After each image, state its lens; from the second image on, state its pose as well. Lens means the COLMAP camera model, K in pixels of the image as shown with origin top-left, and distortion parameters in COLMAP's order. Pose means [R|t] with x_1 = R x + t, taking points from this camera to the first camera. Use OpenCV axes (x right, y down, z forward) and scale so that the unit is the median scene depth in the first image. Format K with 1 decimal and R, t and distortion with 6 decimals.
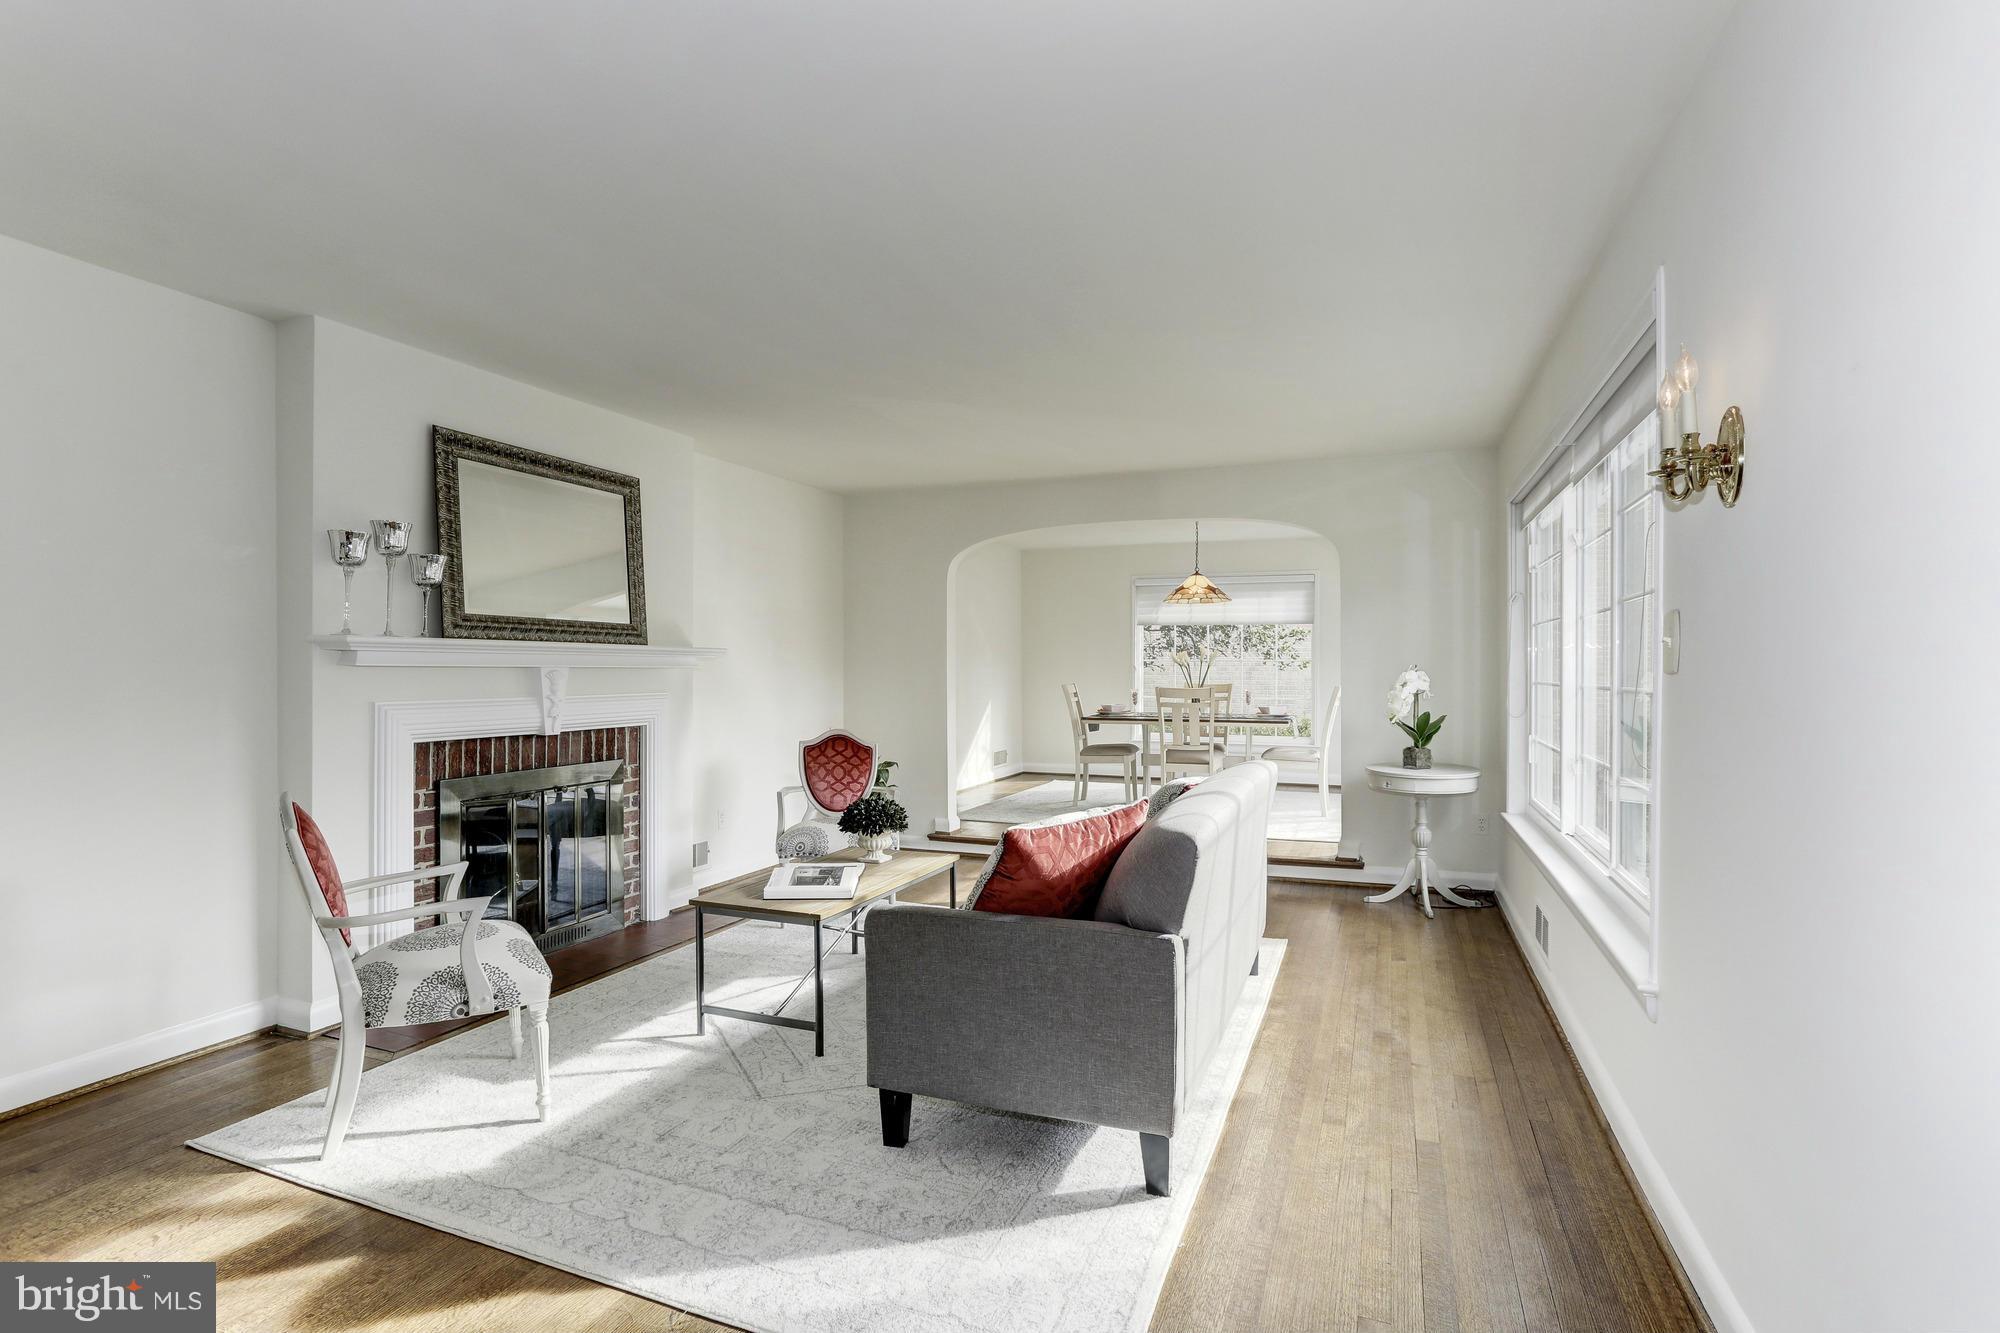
lens RADIAL K [[943.0, 0, 973.5], [0, 943.0, 667.5], [0, 0, 1]] dist [0.002994, 0.000700]
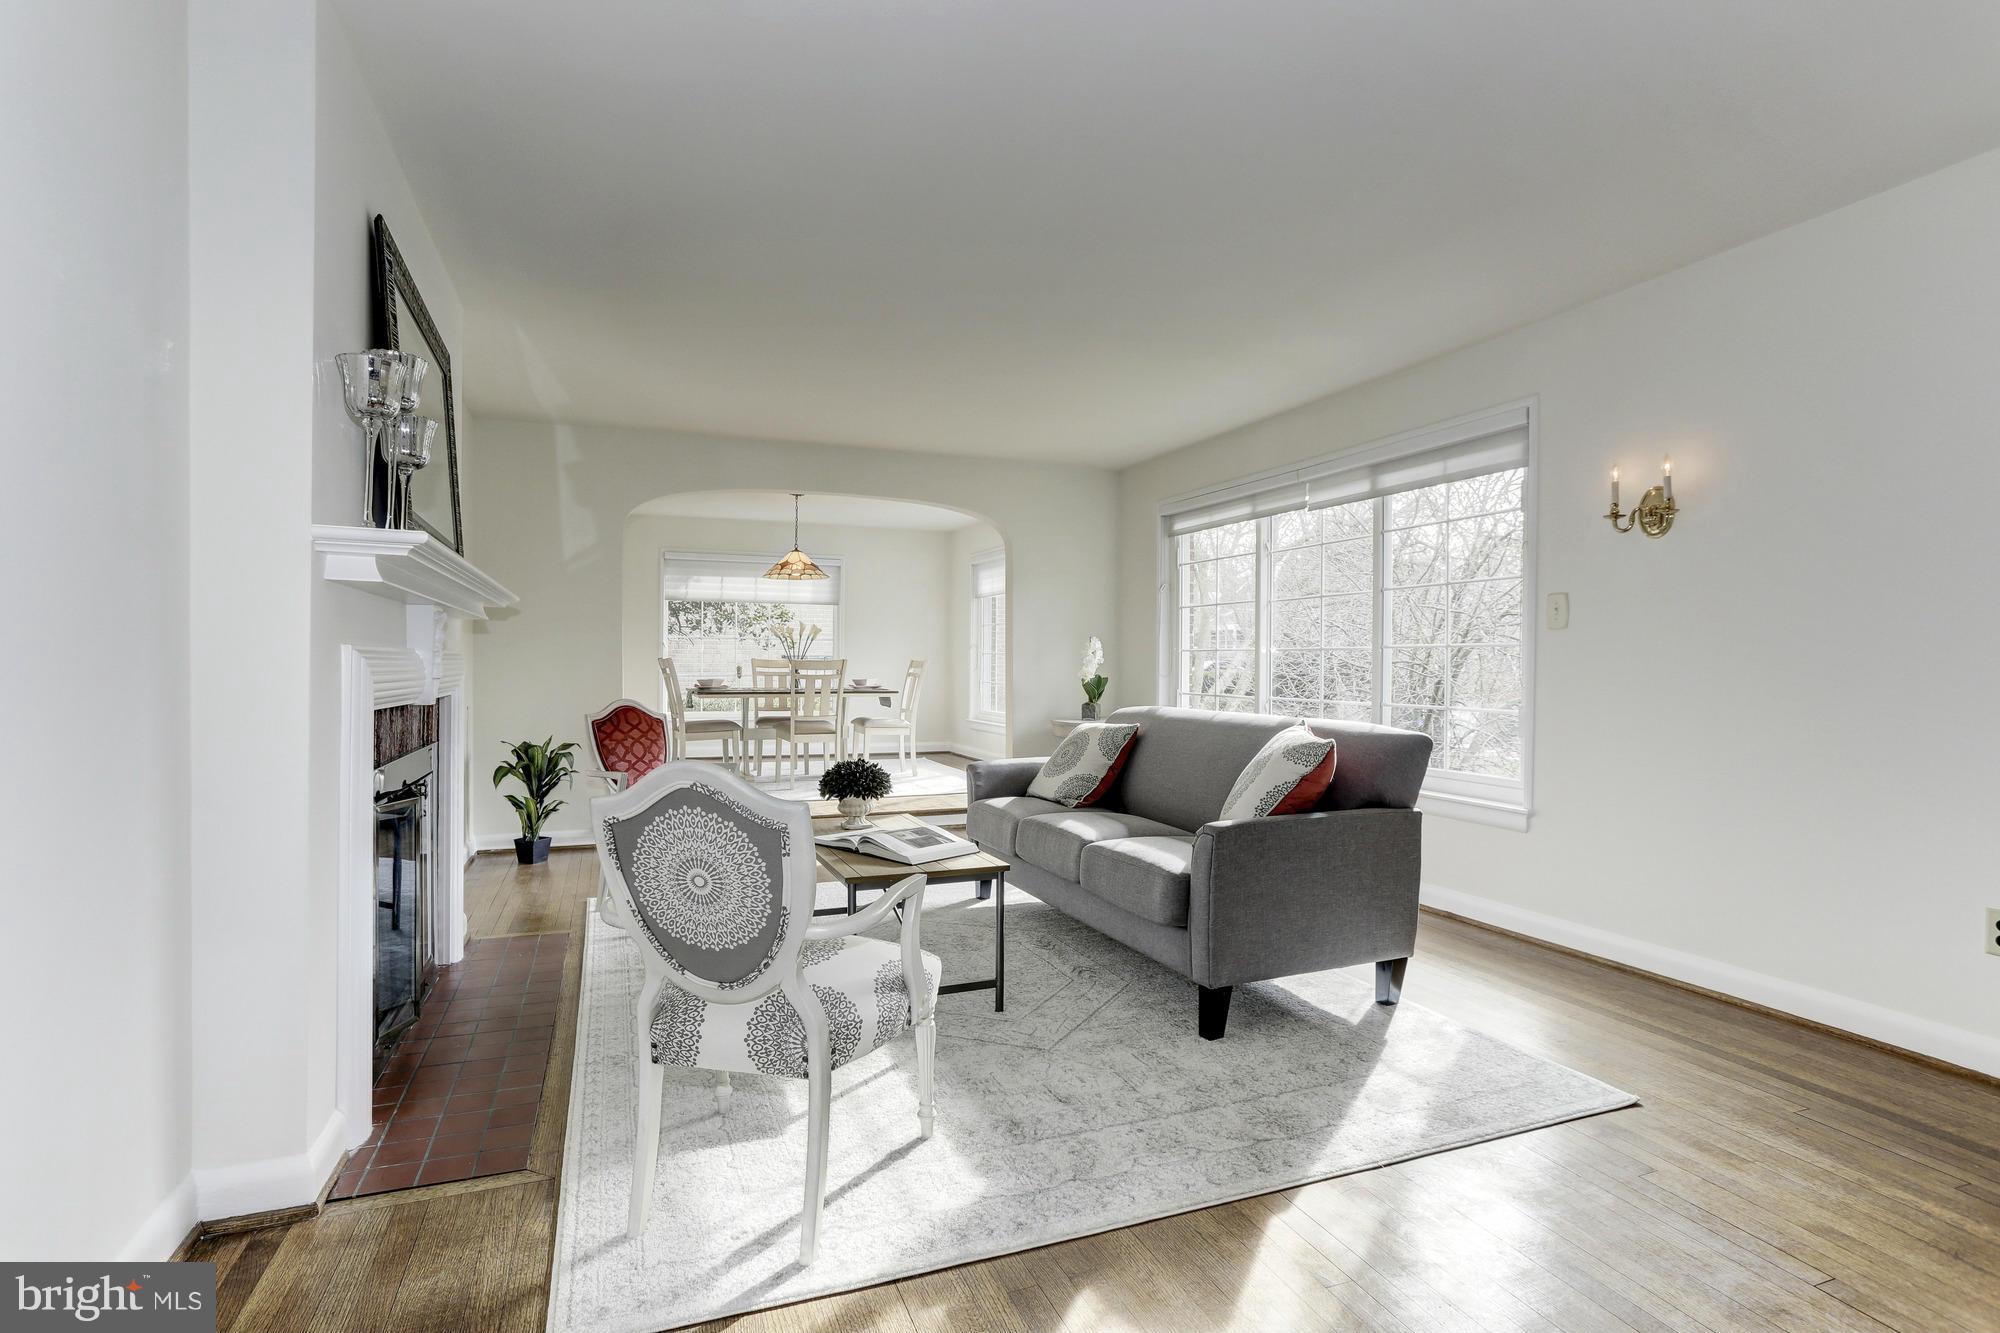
lens RADIAL K [[942.2, 0, 998.4], [0, 942.2, 652.2], [0, 0, 1]] dist [-0.003475, 0.000187]
pose [[0.720854, 0.012639, 0.692972, -0.493142], [-0.008748, 0.999920, -0.009137, 0.029770], [-0.693032, 0.000524, 0.720907, 0.177143]]
